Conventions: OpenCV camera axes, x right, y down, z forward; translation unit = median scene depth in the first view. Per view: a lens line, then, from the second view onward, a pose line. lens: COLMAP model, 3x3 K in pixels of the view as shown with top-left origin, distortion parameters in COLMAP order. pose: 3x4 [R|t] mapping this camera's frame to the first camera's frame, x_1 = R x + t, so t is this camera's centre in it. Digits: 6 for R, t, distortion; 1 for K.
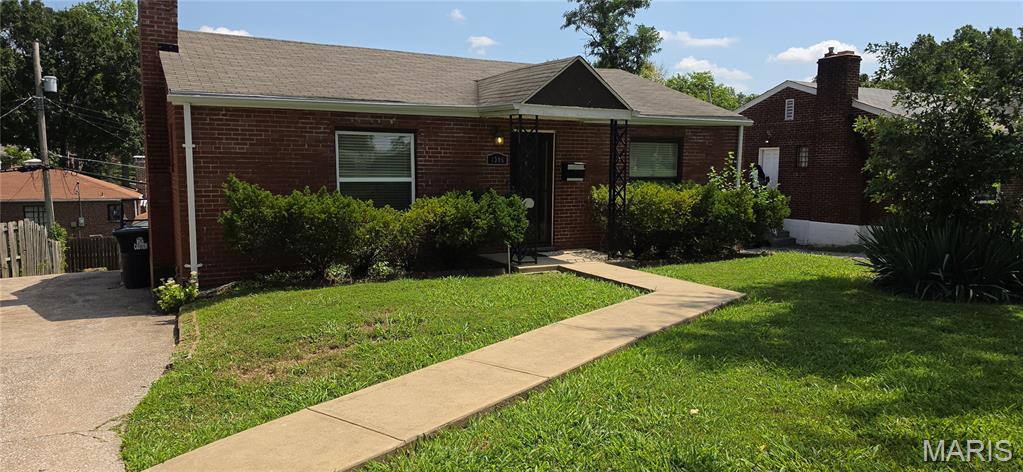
lens RADIAL K [[708.6, 0, 511.5], [0, 708.6, 236.0], [0, 0, 1]] dist [0.062126, -0.071948]
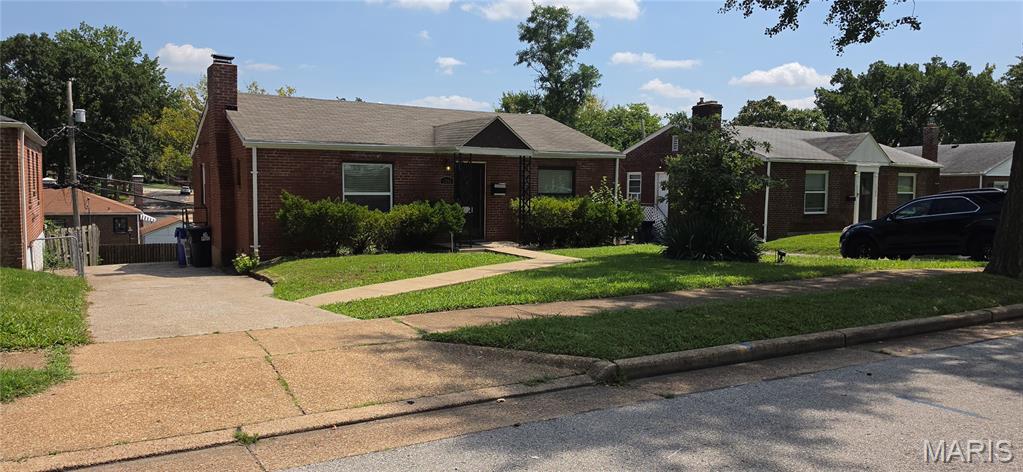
lens RADIAL K [[708.6, 0, 511.5], [0, 708.6, 236.0], [0, 0, 1]] dist [0.062126, -0.071948]
pose [[0.998937, -0.000768, 0.046088, 0.041196], [0.001982, 0.999652, -0.026288, 0.043187], [-0.046052, 0.026351, 0.998591, -0.445500]]
